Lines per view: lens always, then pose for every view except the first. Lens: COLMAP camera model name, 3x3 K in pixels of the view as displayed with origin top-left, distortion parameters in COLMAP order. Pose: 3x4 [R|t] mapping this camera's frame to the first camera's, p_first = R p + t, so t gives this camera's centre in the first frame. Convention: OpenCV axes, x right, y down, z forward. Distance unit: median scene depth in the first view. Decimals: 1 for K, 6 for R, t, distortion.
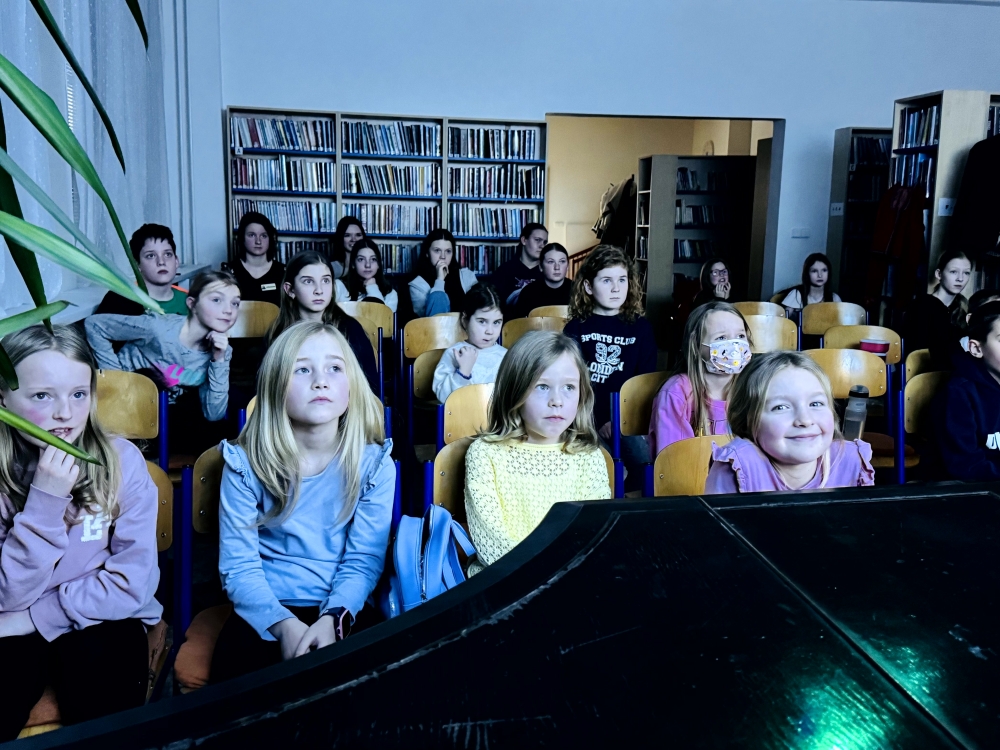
lens RADIAL K [[993.6, 0, 483.7], [0, 993.6, 376.8], [0, 0, 1]] dist [0.124418, -0.238761]
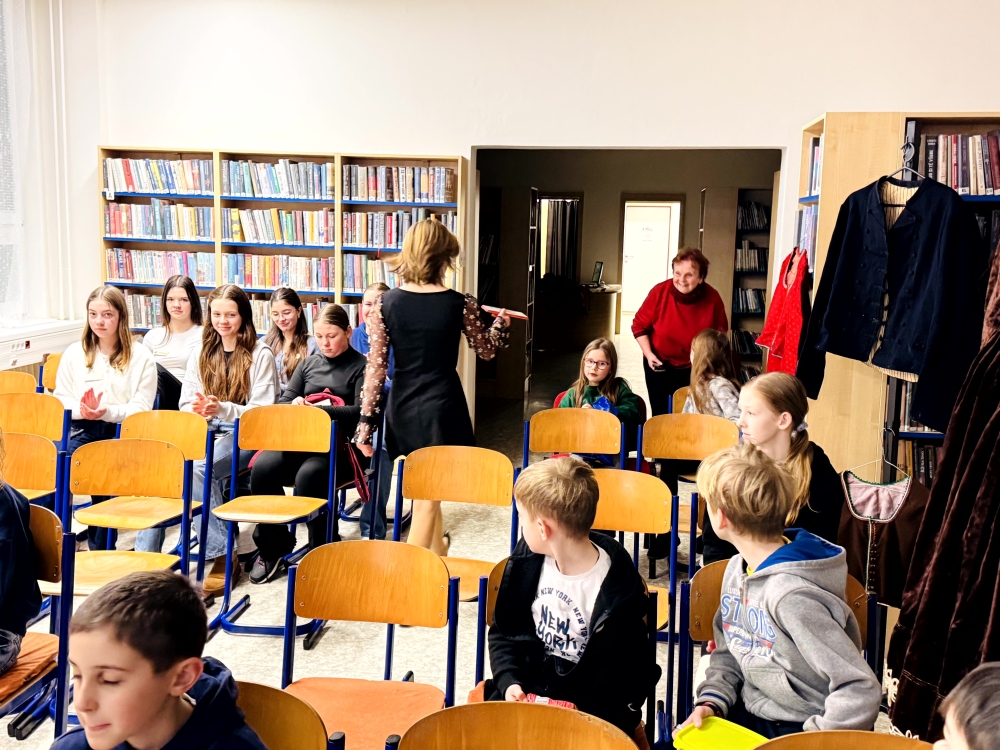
lens RADIAL K [[989.5, 0, 485.2], [0, 989.5, 373.6], [0, 0, 1]] dist [0.183082, -0.385701]
pose [[0.964970, 0.038359, -0.259540, 0.410920], [-0.042723, 0.999024, -0.011191, -0.094546], [0.258857, 0.021887, 0.965668, 0.300508]]
